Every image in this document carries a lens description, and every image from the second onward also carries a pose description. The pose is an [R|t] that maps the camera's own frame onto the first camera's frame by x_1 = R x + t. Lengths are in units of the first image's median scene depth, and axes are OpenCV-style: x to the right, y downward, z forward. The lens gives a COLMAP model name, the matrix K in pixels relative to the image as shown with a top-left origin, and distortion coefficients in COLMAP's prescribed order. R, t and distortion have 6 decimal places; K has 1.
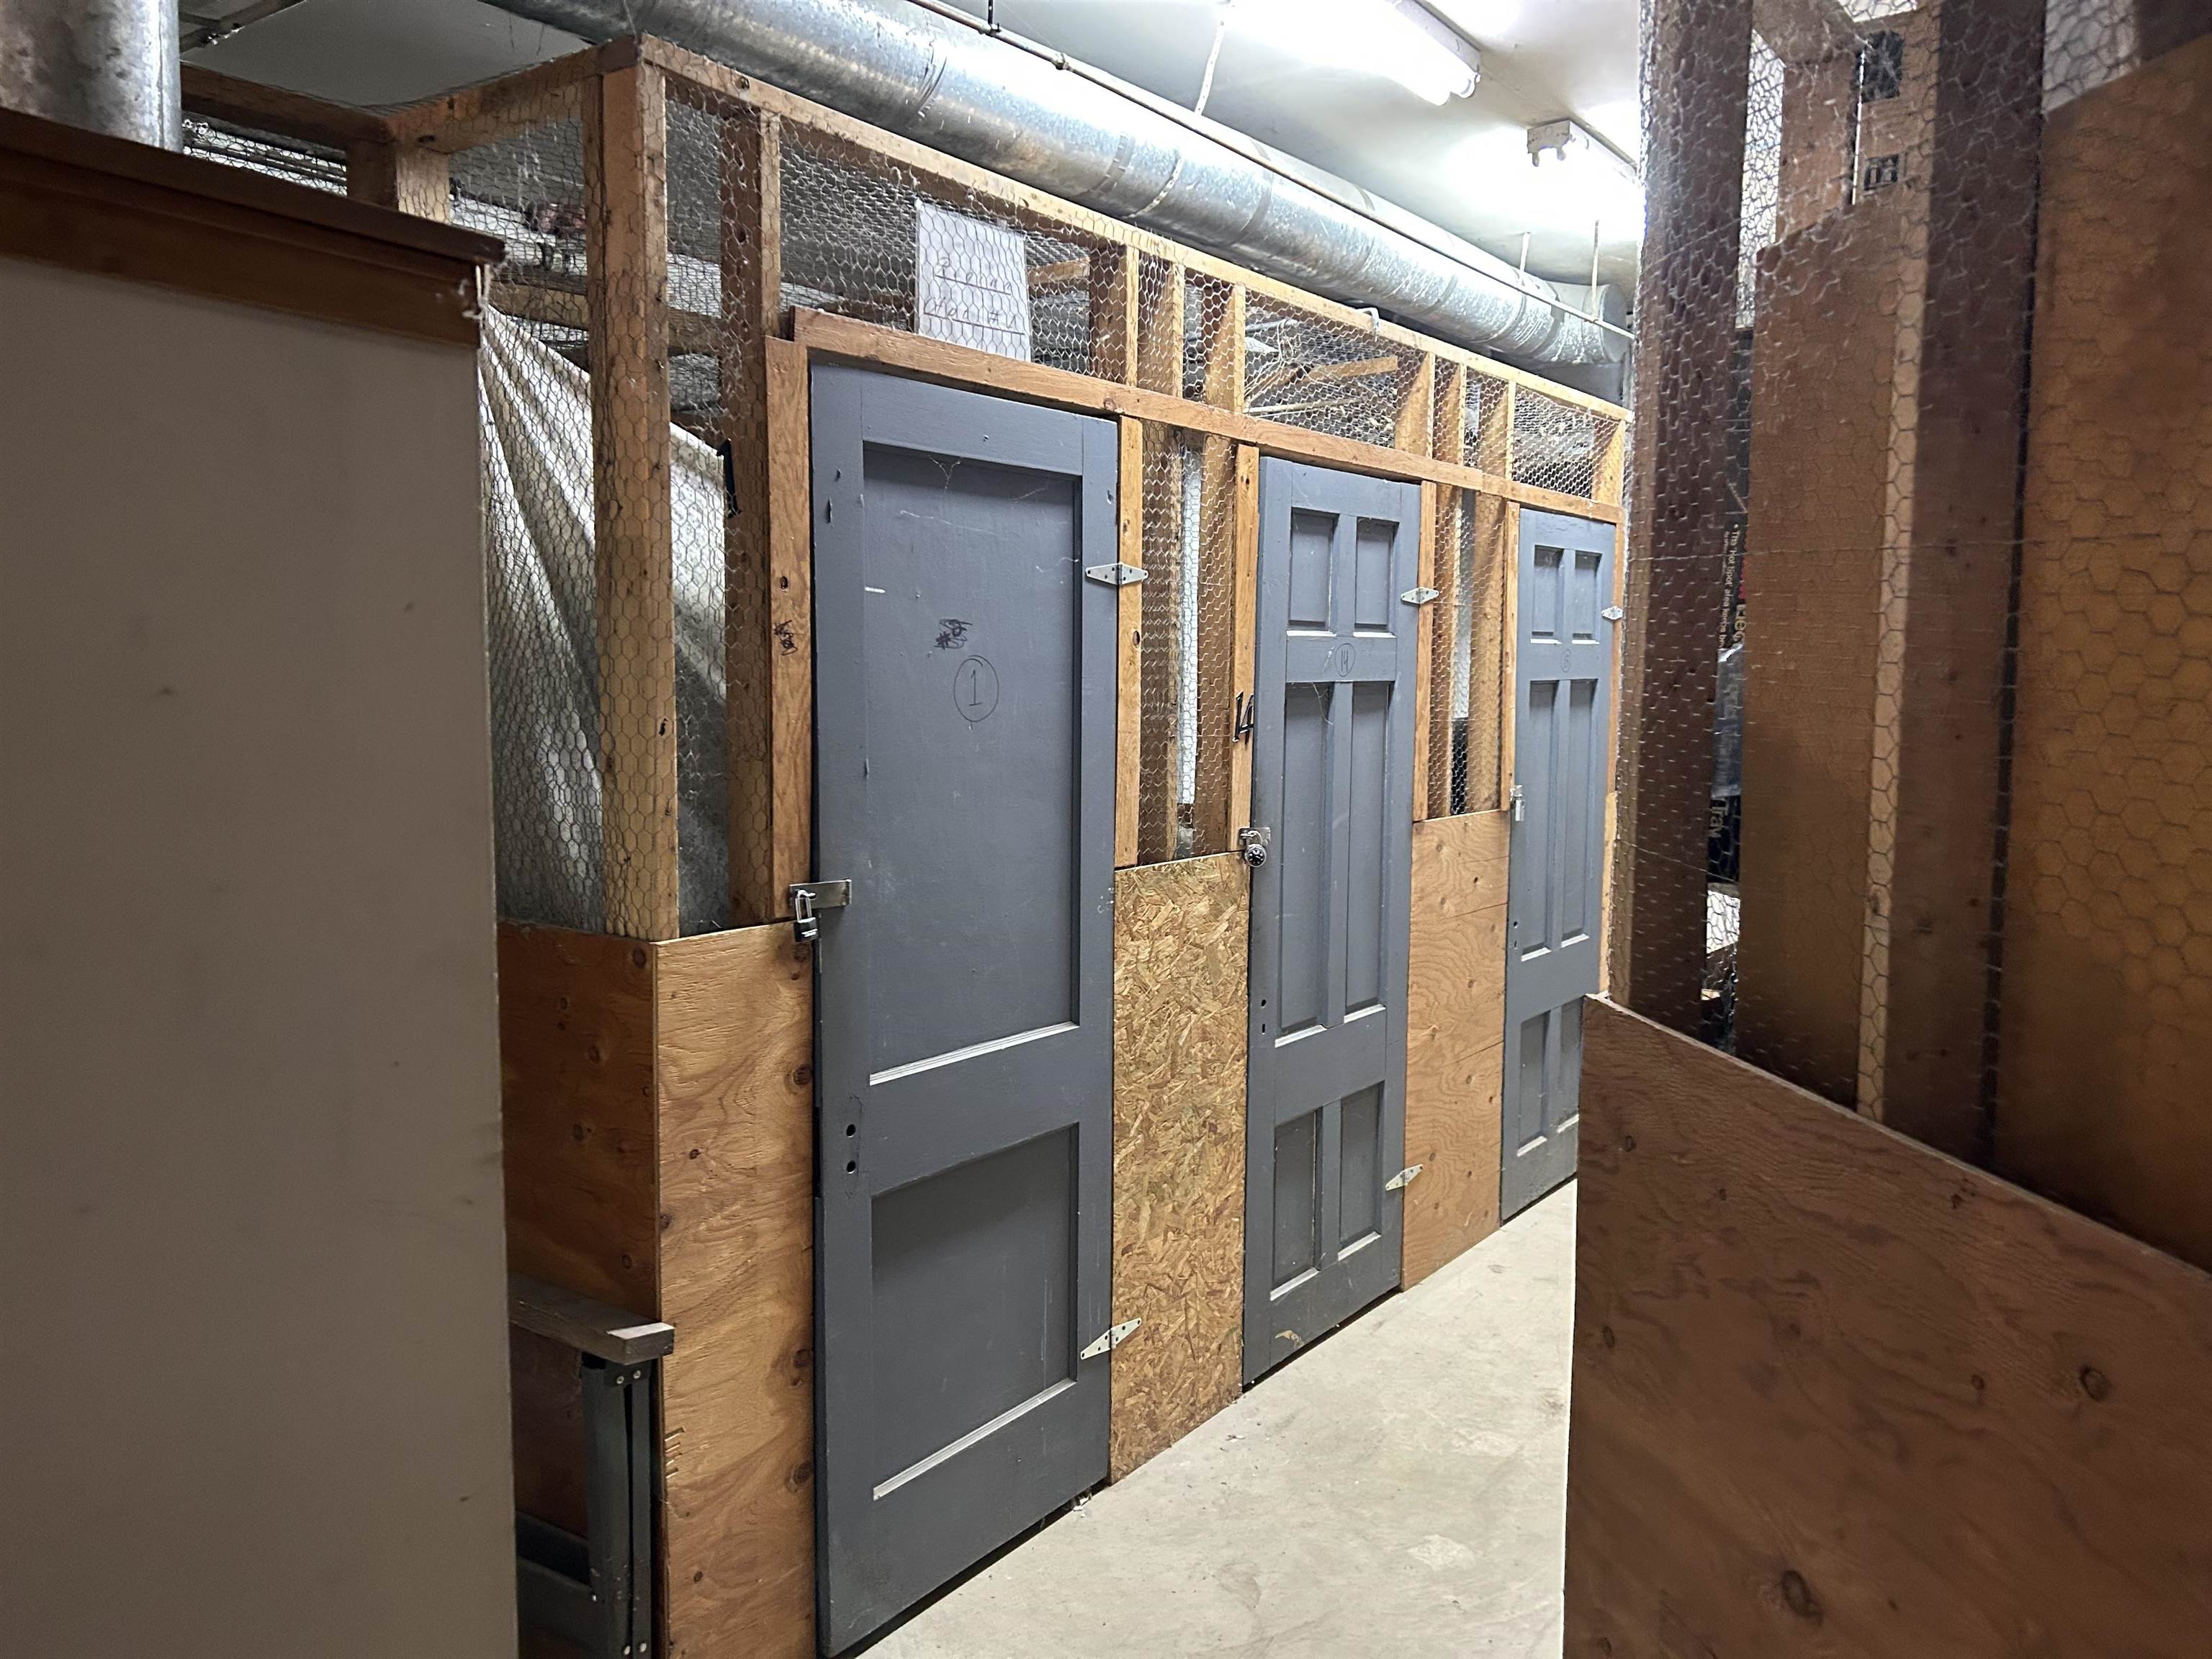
lens RADIAL K [[1714.4, 0, 1106.0], [0, 1714.4, 829.5], [0, 0, 1]] dist [0.168885, -0.428556]
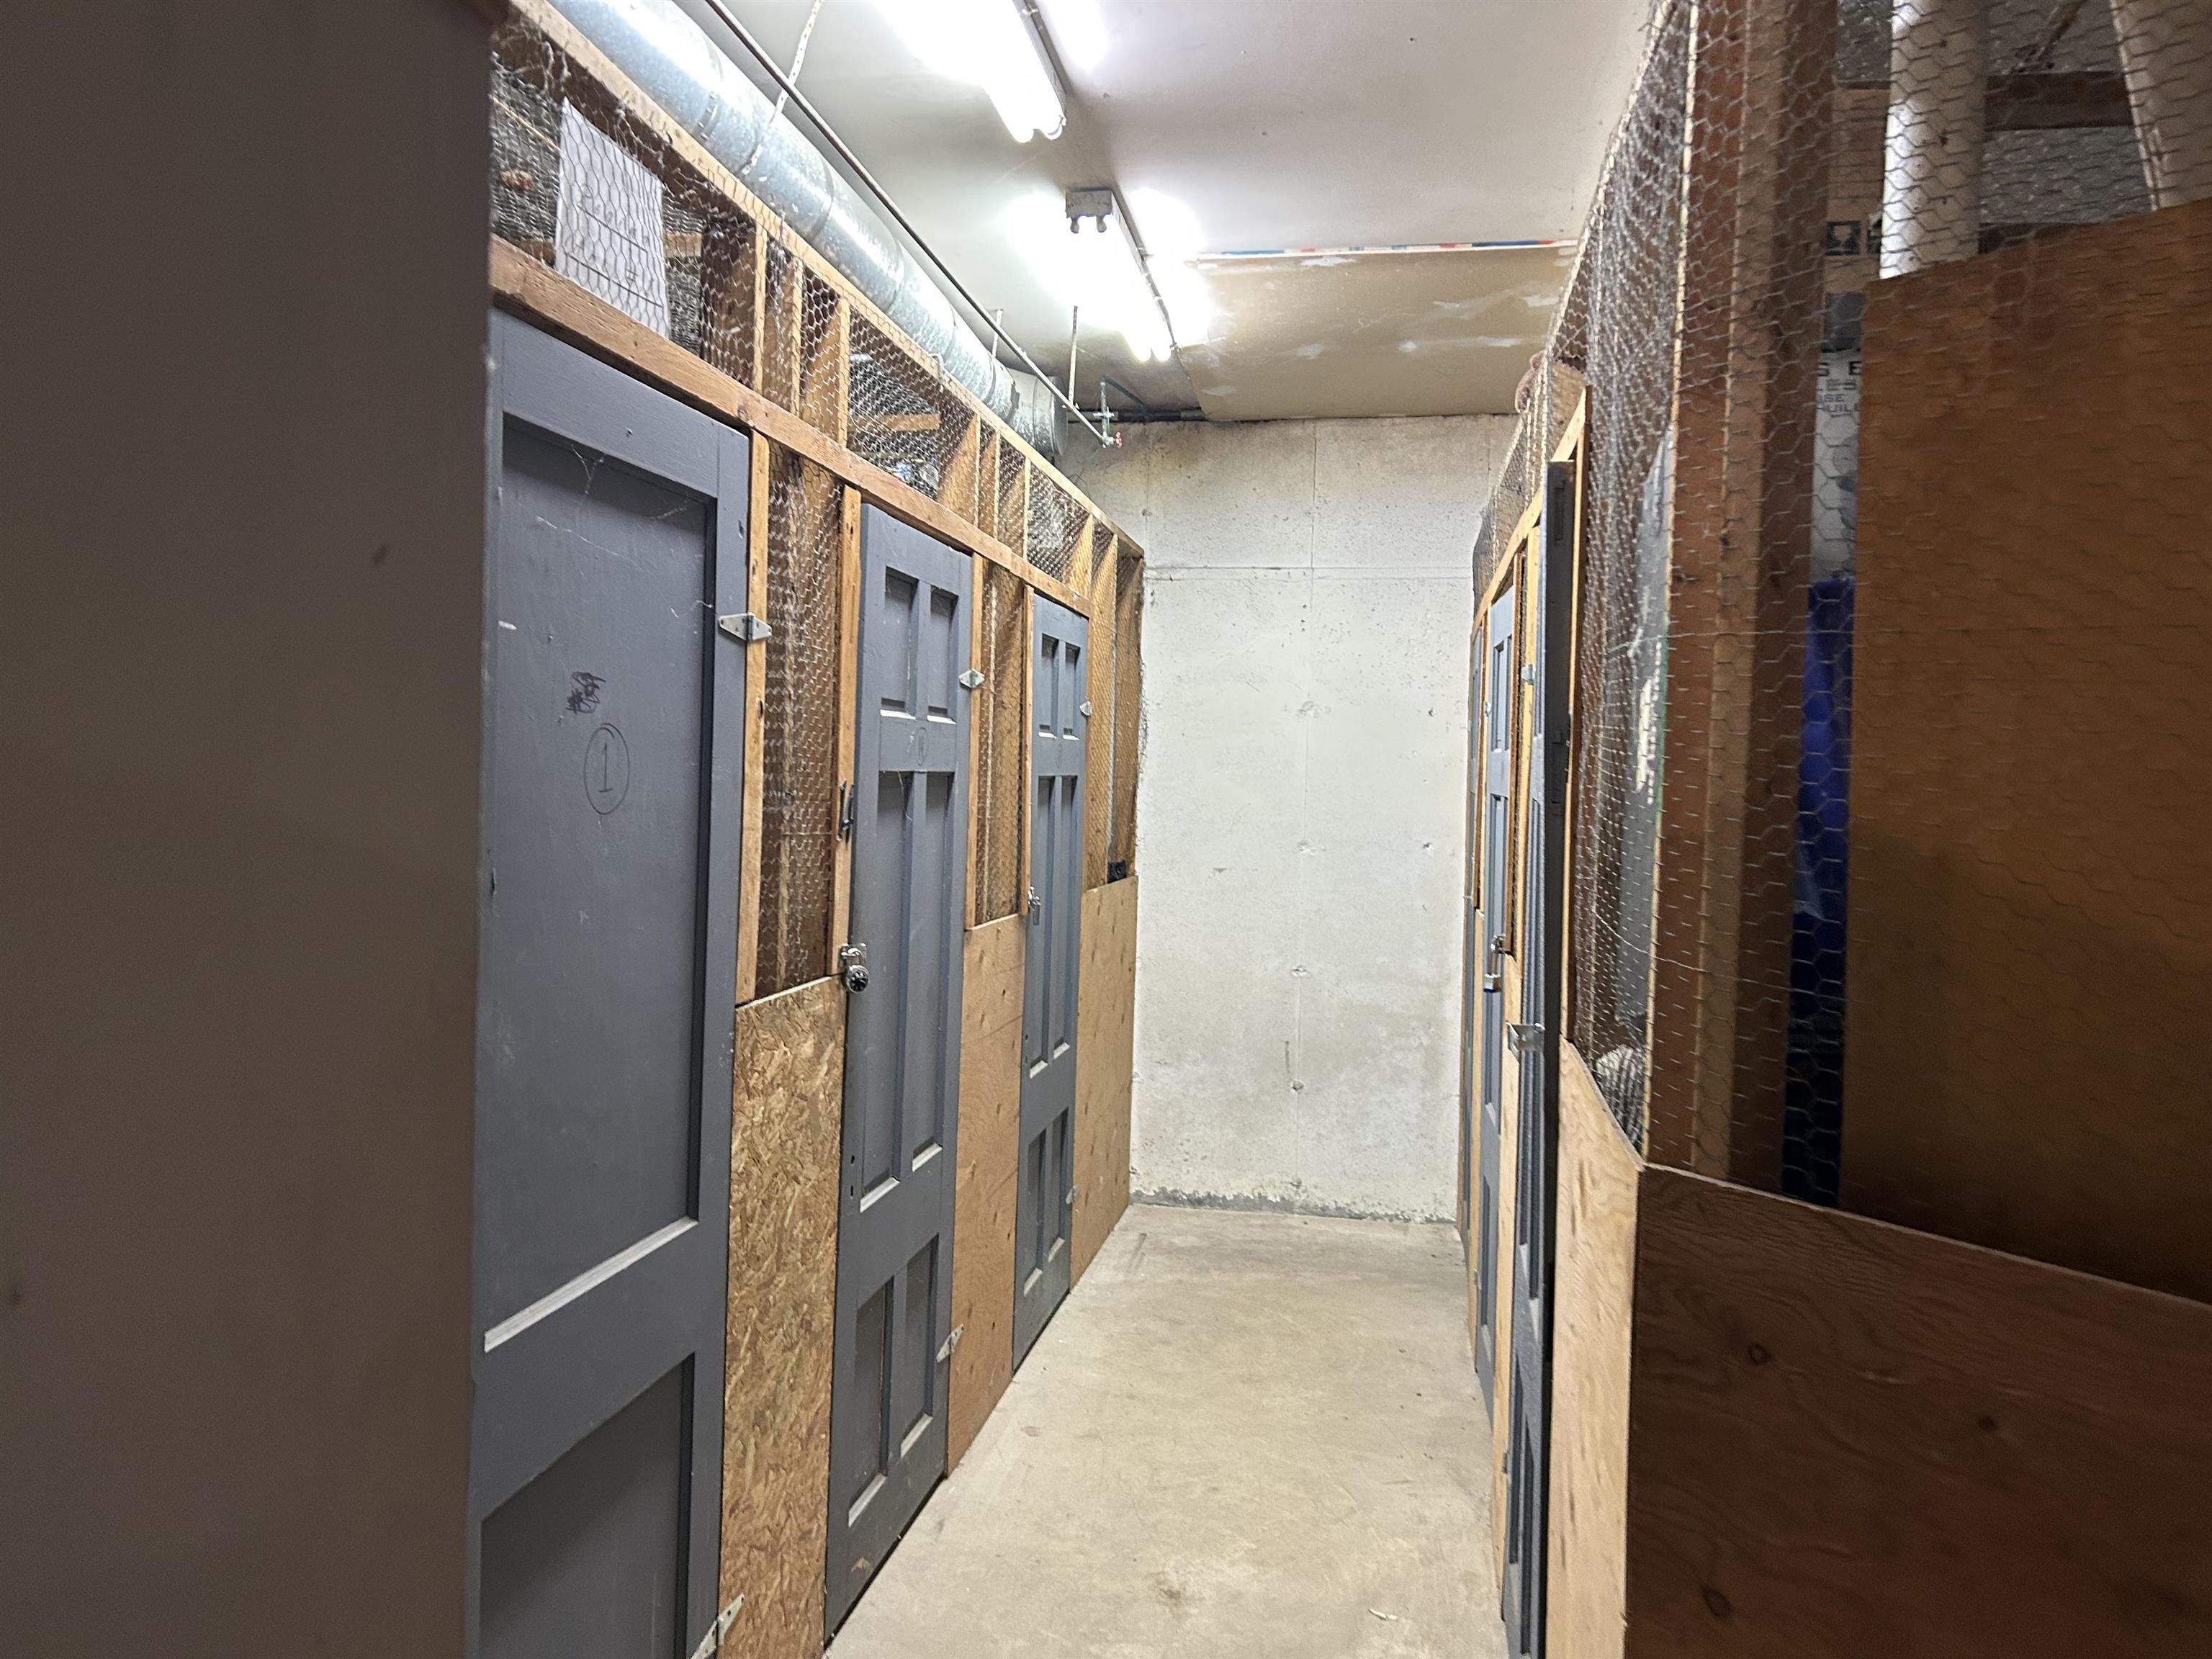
lens RADIAL K [[1702.5, 0, 1109.0], [0, 1702.5, 799.8], [0, 0, 1]] dist [0.106391, -0.239751]
pose [[0.902463, 0.011294, 0.430620, -0.160791], [0.020195, 0.997448, -0.068482, -0.012519], [-0.430295, 0.070499, 0.899931, 0.212449]]
